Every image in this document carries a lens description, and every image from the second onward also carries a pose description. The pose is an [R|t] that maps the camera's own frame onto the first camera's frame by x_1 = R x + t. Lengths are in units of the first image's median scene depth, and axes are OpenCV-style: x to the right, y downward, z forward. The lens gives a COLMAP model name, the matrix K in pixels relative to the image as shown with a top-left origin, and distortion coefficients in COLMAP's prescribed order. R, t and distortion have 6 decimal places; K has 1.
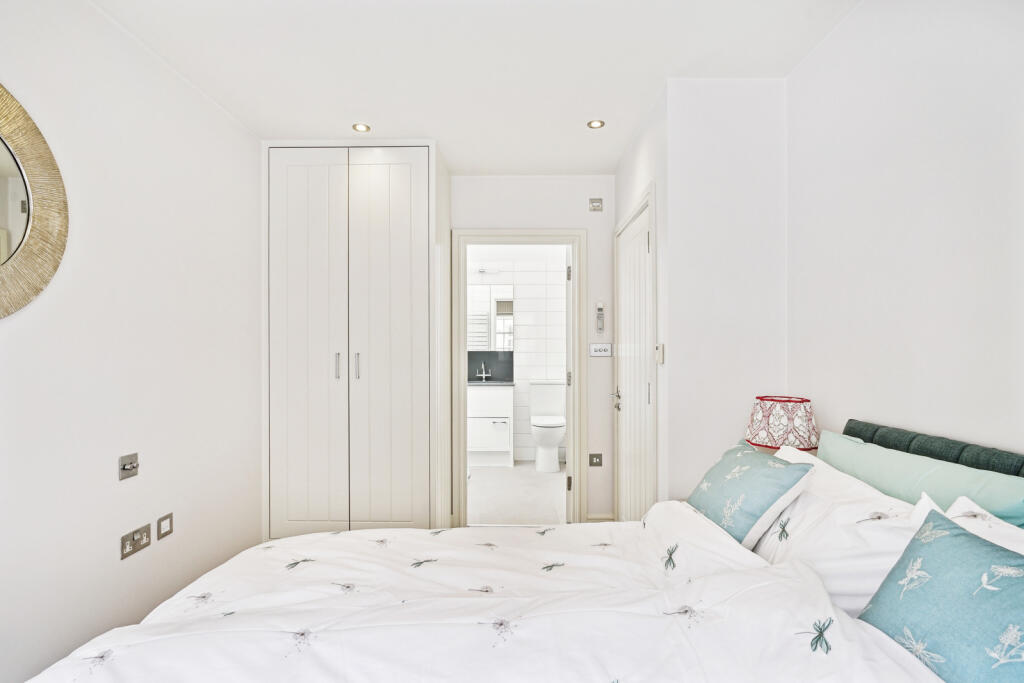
lens RADIAL K [[492.5, 0, 516.9], [0, 492.5, 339.1], [0, 0, 1]] dist [0.000099, 0.000000]
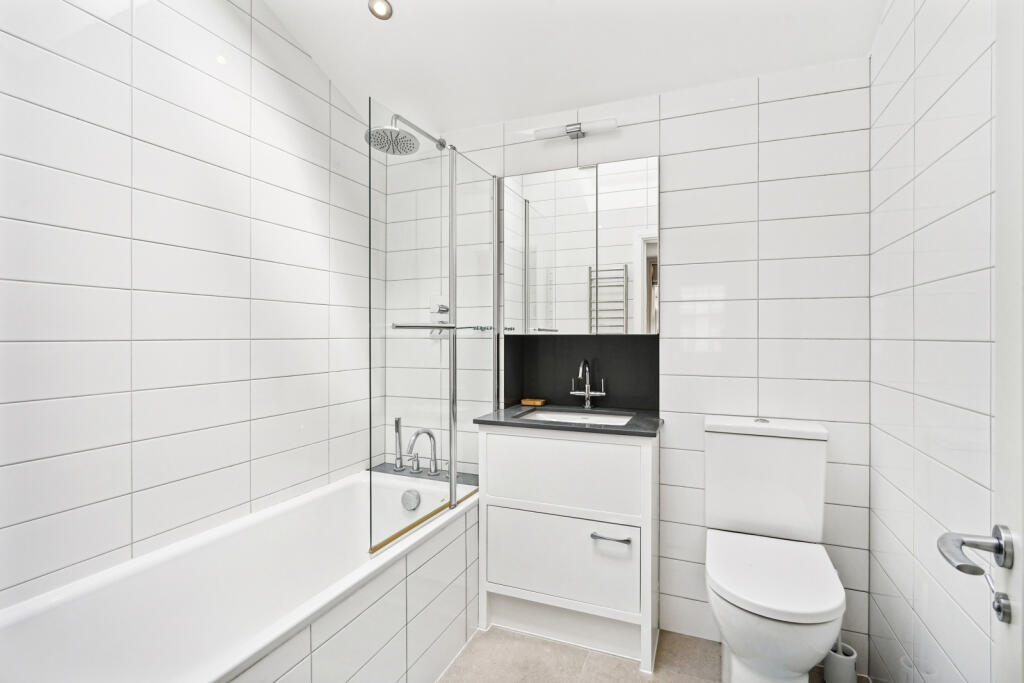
lens RADIAL K [[483.1, 0, 512.1], [0, 483.1, 339.7], [0, 0, 1]] dist [0.000159, -0.000346]
pose [[0.930781, 0.000957, -0.365576, 0.024284], [0.008499, 0.999670, 0.024257, 0.019661], [0.365478, -0.025685, 0.930466, 0.657933]]
